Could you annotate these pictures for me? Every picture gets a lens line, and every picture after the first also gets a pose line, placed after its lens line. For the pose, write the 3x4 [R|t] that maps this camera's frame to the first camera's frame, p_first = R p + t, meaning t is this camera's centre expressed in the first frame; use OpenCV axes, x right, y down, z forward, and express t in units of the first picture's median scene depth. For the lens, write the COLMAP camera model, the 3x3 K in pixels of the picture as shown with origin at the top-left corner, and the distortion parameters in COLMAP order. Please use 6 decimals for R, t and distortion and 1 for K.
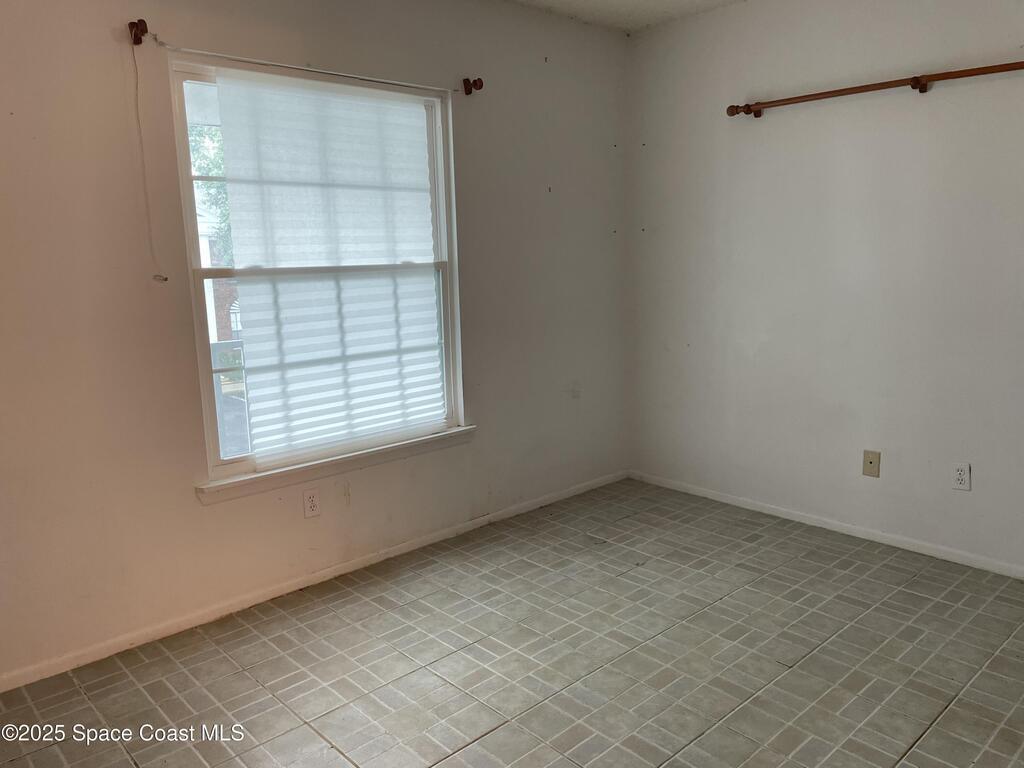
lens RADIAL K [[786.1, 0, 514.6], [0, 786.1, 384.3], [0, 0, 1]] dist [0.070798, -0.065777]
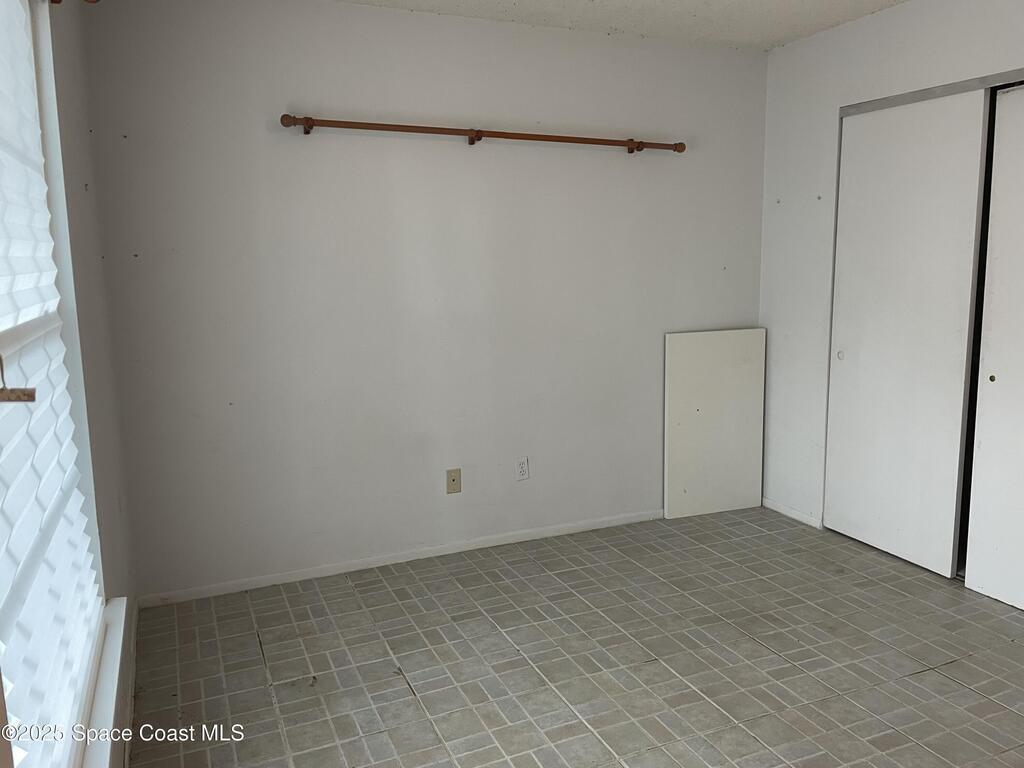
lens RADIAL K [[786.1, 0, 514.9], [0, 786.1, 378.9], [0, 0, 1]] dist [0.070798, -0.065777]
pose [[0.319701, -0.129552, 0.938620, -0.525397], [0.170535, 0.982300, 0.077496, -0.108544], [-0.932046, 0.135292, 0.336136, 0.577593]]
